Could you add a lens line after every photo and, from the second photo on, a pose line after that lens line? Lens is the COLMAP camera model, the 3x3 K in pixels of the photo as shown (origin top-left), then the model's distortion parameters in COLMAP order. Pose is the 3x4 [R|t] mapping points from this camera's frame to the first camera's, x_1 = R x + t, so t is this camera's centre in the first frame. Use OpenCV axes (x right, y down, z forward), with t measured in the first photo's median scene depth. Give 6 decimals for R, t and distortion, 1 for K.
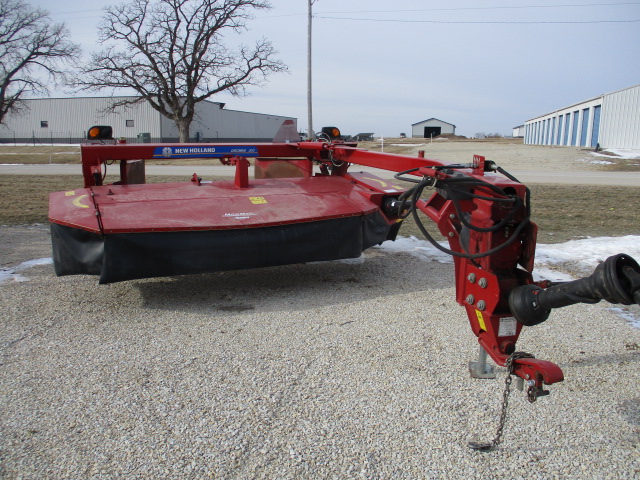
lens RADIAL K [[549.7, 0, 302.6], [0, 549.7, 240.3], [0, 0, 1]] dist [-0.045971, 0.016218]
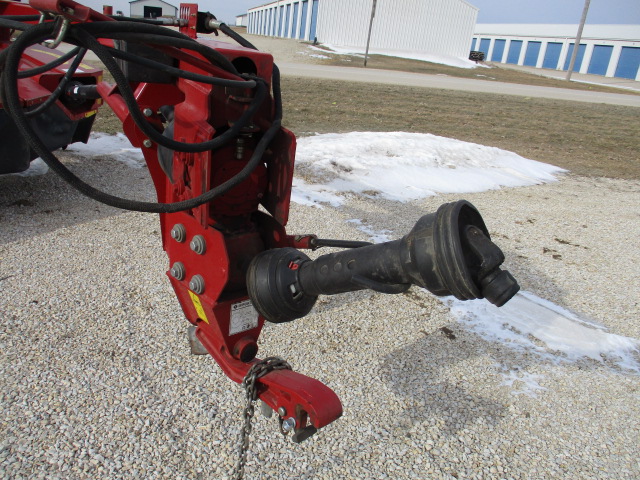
lens RADIAL K [[549.7, 0, 302.6], [0, 549.7, 240.3], [0, 0, 1]] dist [-0.045971, 0.016218]
pose [[0.885187, -0.088158, 0.456806, 0.152079], [-0.002750, 0.980874, 0.194626, -0.025560], [-0.465227, -0.173537, 0.868014, 0.424132]]
